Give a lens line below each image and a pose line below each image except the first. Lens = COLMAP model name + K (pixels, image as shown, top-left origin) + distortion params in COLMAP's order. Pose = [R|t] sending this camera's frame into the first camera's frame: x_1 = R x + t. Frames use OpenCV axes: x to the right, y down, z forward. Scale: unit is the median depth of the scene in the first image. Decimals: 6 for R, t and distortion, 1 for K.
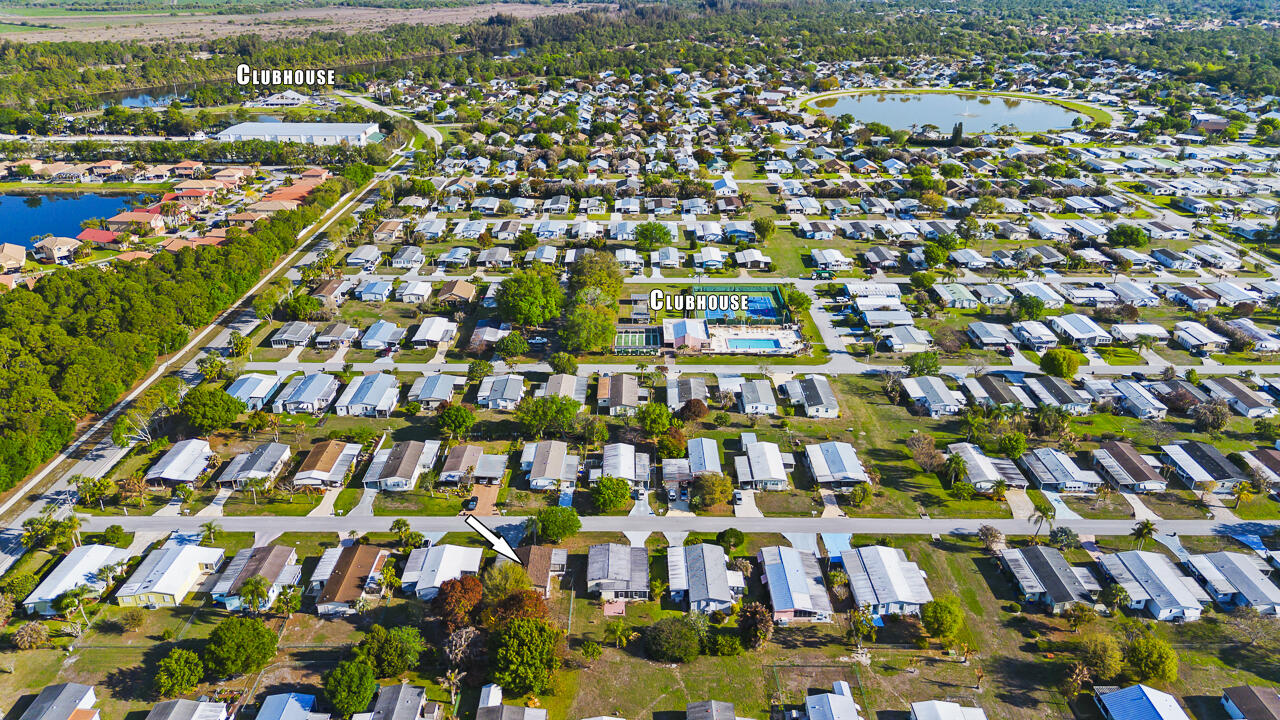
lens RADIAL K [[911.3, 0, 640.0], [0, 911.3, 360.0], [0, 0, 1]] dist [0.024619, -0.002212]
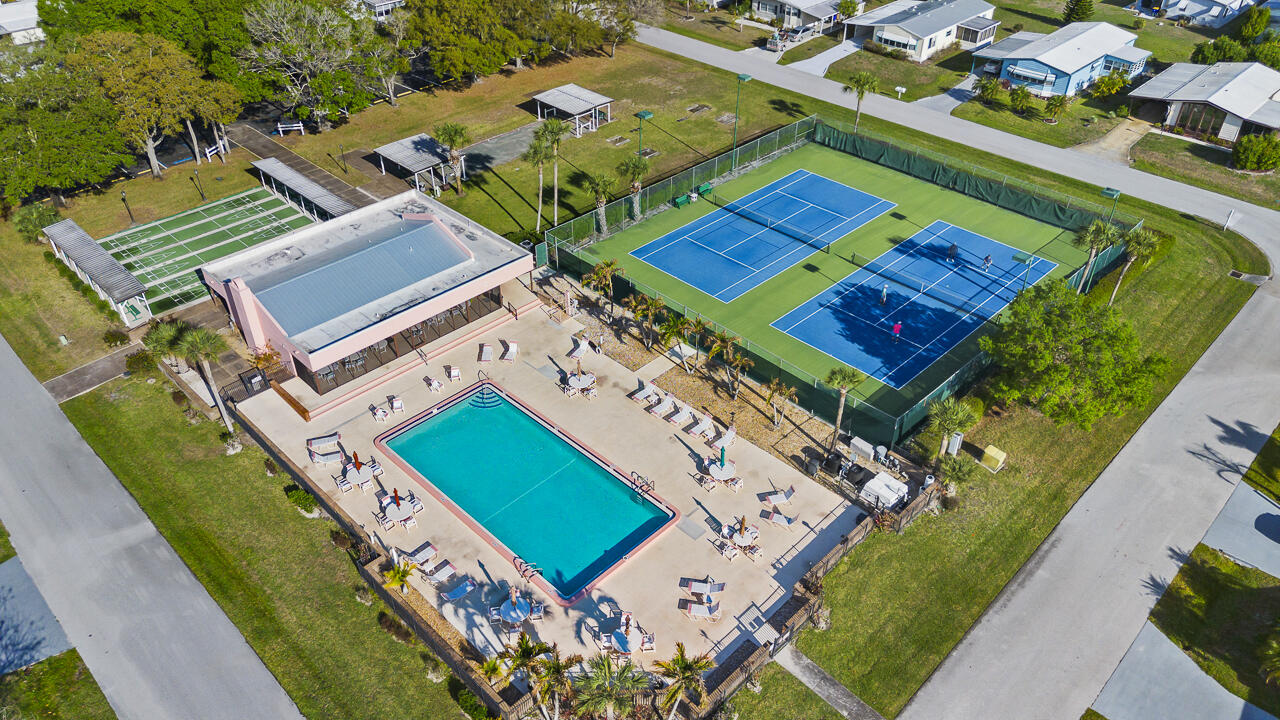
lens RADIAL K [[911.3, 0, 640.0], [0, 911.3, 360.0], [0, 0, 1]] dist [0.024619, -0.002212]
pose [[0.706557, 0.420104, -0.569465, 0.188133], [-0.285305, 0.905529, 0.314037, -0.081272], [0.647595, -0.059414, 0.759665, 0.713690]]
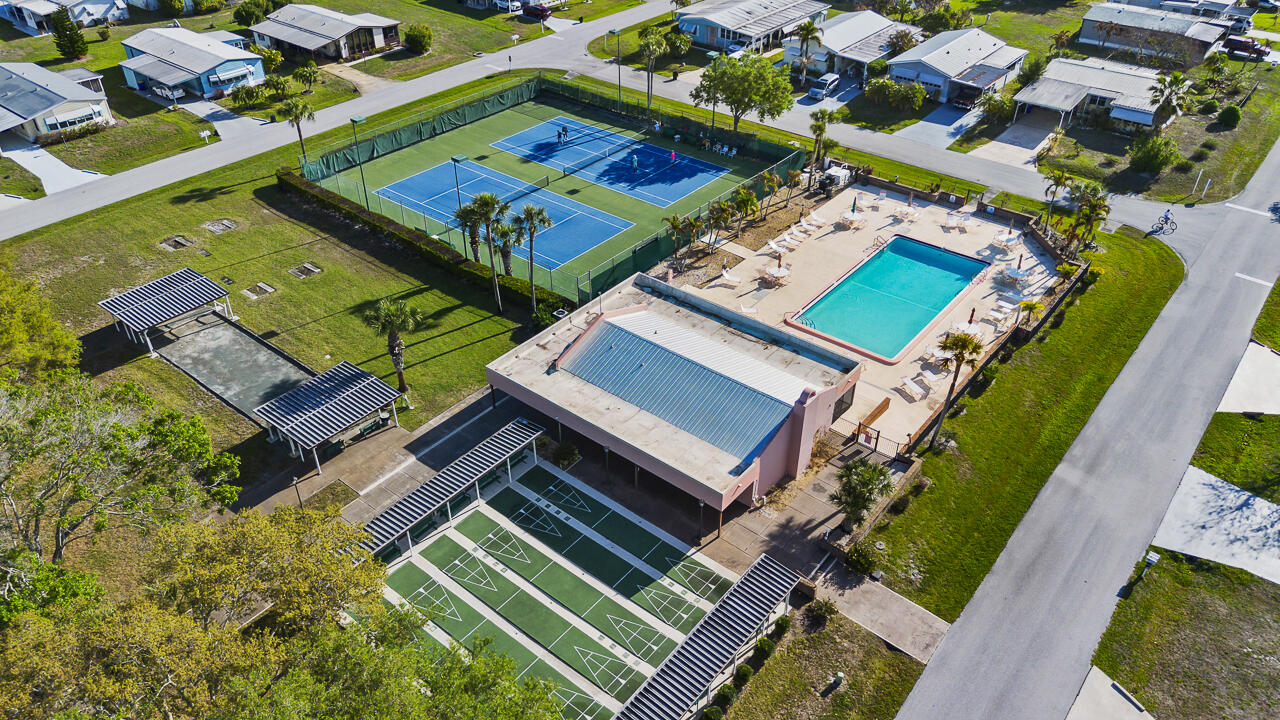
lens RADIAL K [[911.3, 0, 640.0], [0, 911.3, 360.0], [0, 0, 1]] dist [0.024619, -0.002212]
pose [[0.634261, -0.450928, 0.627994, -0.057745], [0.313032, 0.892511, 0.324708, -0.079736], [-0.706911, -0.009368, 0.707240, 0.712482]]
